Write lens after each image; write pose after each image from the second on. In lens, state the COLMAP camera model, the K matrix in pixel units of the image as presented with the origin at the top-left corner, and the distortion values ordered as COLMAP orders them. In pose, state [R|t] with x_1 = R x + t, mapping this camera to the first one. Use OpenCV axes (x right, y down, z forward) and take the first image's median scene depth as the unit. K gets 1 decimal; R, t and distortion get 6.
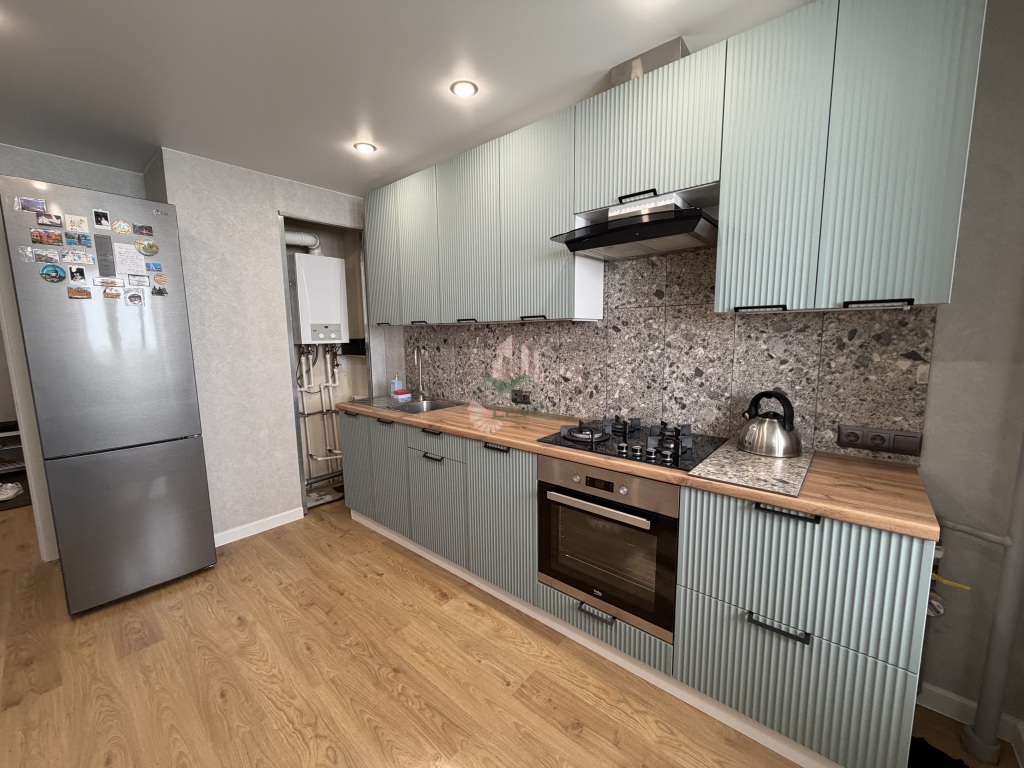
lens RADIAL K [[406.7, 0, 509.6], [0, 406.7, 386.5], [0, 0, 1]] dist [-0.000508, -0.000462]
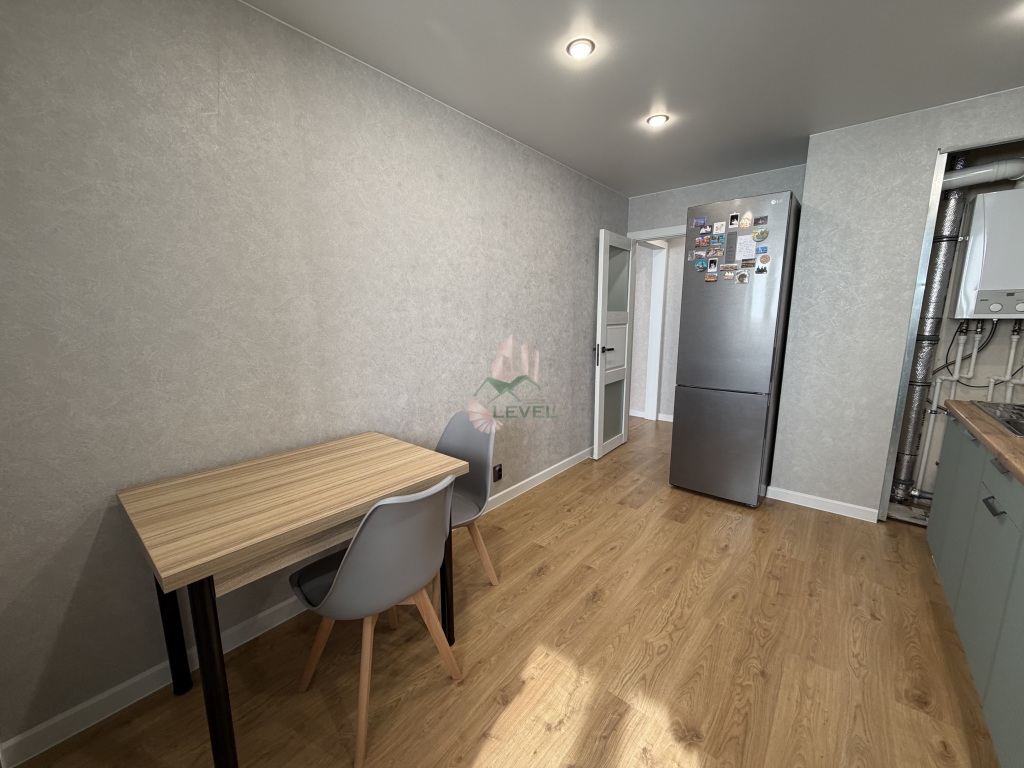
lens RADIAL K [[406.7, 0, 509.6], [0, 406.7, 386.5], [0, 0, 1]] dist [-0.000508, -0.000462]
pose [[0.014217, 0.185313, -0.982577, 0.393678], [-0.124927, 0.975305, 0.182134, -0.022909], [0.992064, 0.120161, 0.037017, 0.255630]]
